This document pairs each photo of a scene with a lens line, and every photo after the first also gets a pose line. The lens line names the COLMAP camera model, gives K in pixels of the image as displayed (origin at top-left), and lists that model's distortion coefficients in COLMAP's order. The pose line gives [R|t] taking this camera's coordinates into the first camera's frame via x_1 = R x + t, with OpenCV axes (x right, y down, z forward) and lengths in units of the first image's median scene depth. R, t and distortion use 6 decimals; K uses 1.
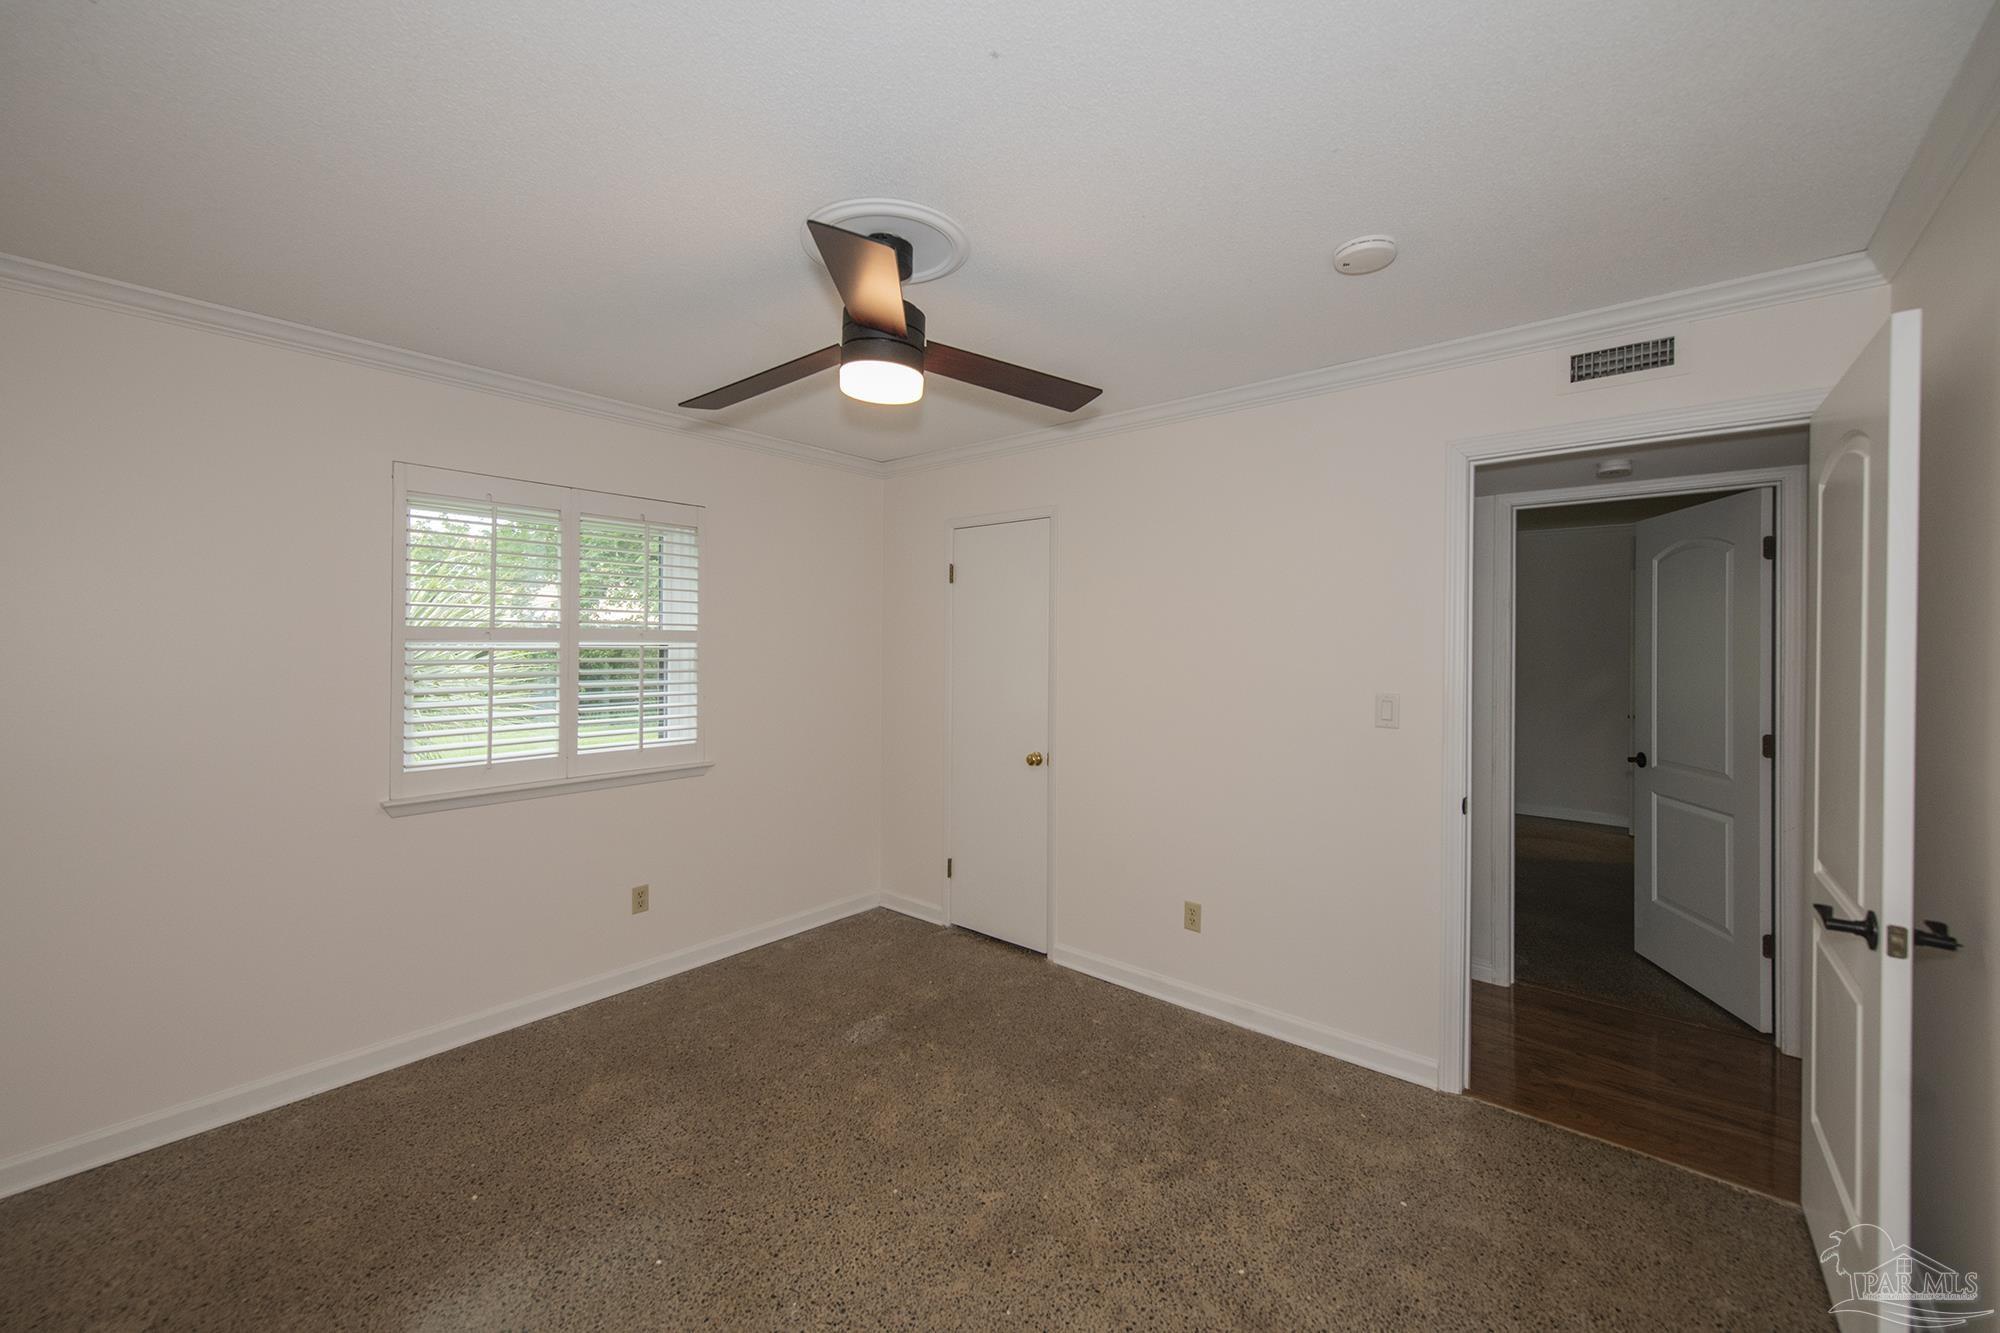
lens RADIAL K [[765.1, 0, 995.8], [0, 765.1, 659.9], [0, 0, 1]] dist [0.000509, 0.000021]
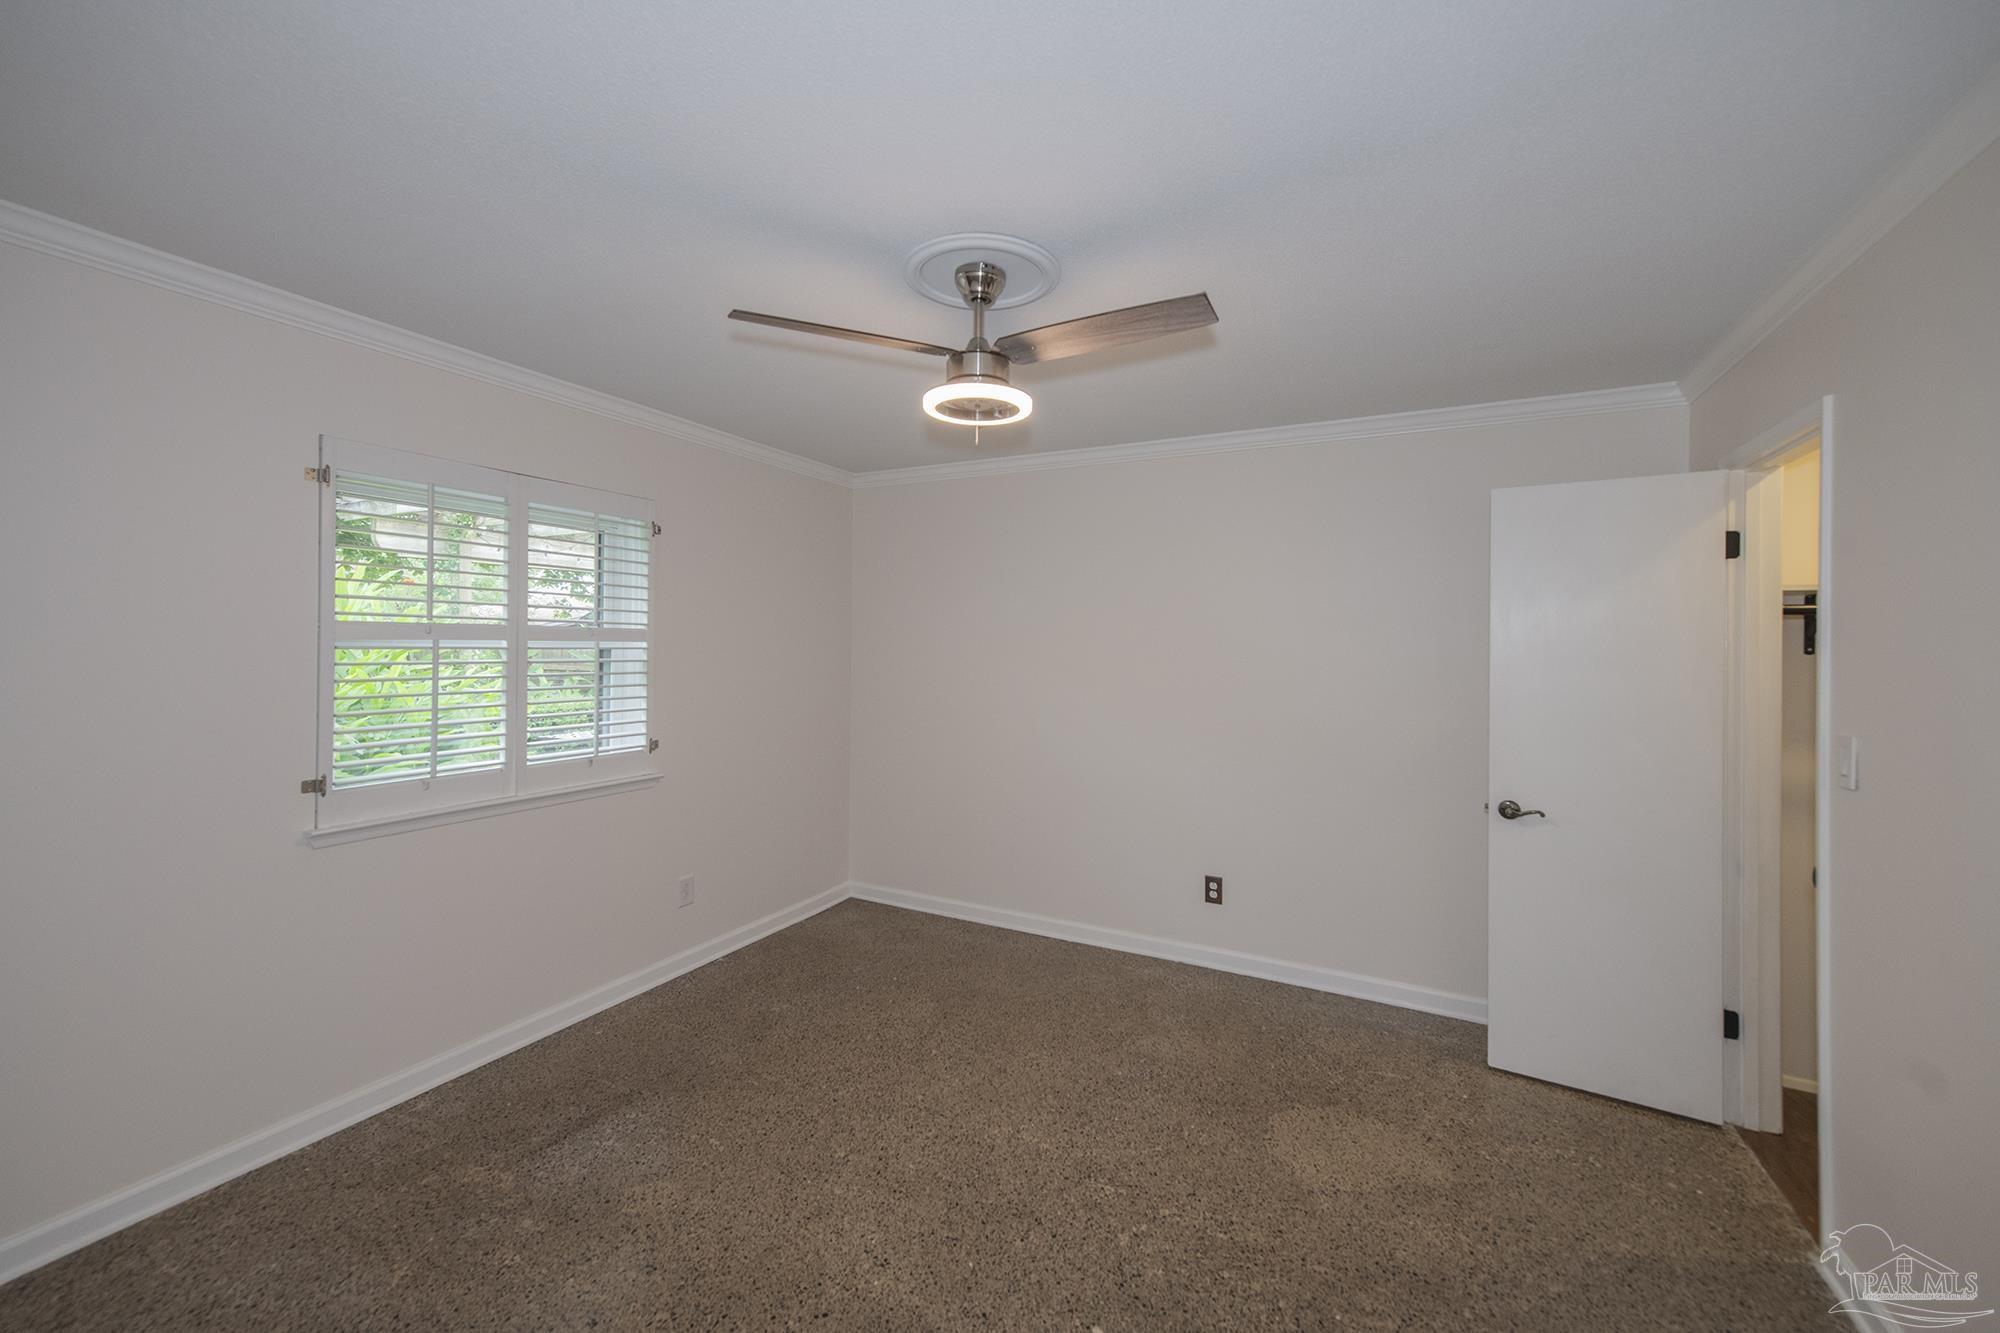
lens RADIAL K [[765.1, 0, 1004.1], [0, 765.1, 655.4], [0, 0, 1]] dist [0.000509, 0.000021]
pose [[0.968423, 0.005751, 0.249247, -0.209583], [-0.003535, 0.999950, -0.009337, 0.000280], [-0.249288, 0.008161, 0.968395, -0.016652]]
